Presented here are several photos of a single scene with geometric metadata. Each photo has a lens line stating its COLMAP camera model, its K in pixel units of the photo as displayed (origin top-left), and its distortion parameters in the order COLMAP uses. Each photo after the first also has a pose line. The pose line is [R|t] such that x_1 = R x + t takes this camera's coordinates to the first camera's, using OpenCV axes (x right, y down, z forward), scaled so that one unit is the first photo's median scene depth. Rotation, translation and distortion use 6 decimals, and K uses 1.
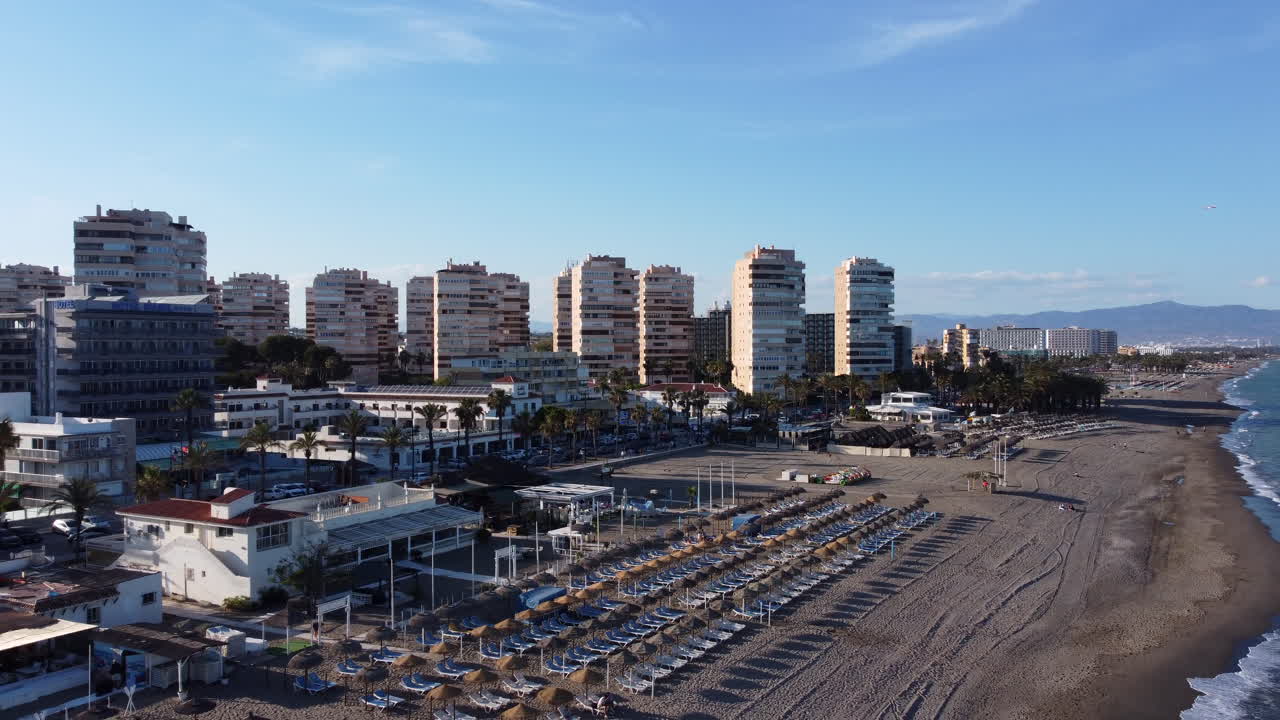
lens RADIAL K [[939.0, 0, 640.0], [0, 939.0, 360.0], [0, 0, 1]] dist [0.096835, -0.107170]
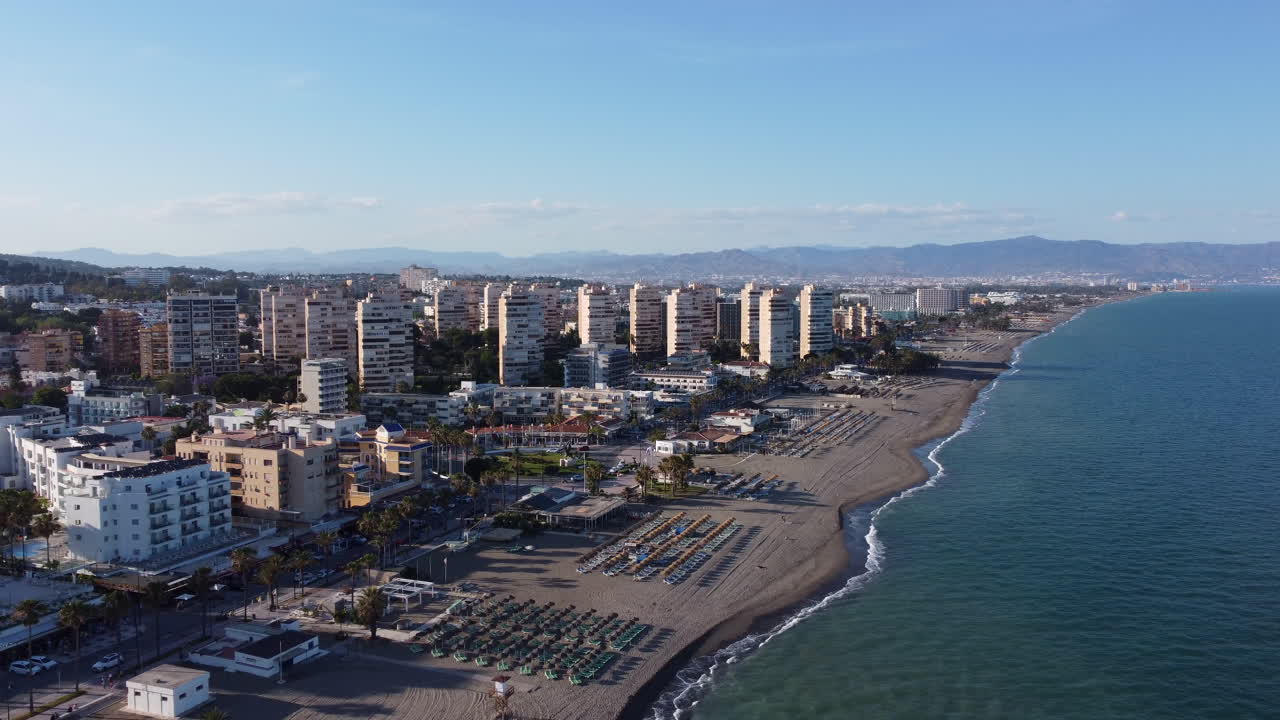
lens RADIAL K [[939.0, 0, 640.0], [0, 939.0, 360.0], [0, 0, 1]] dist [0.096835, -0.107170]
pose [[0.993167, -0.005755, 0.116560, -0.386712], [-0.002827, 0.997303, 0.073335, -0.119480], [-0.116668, -0.073163, 0.990472, -0.939525]]
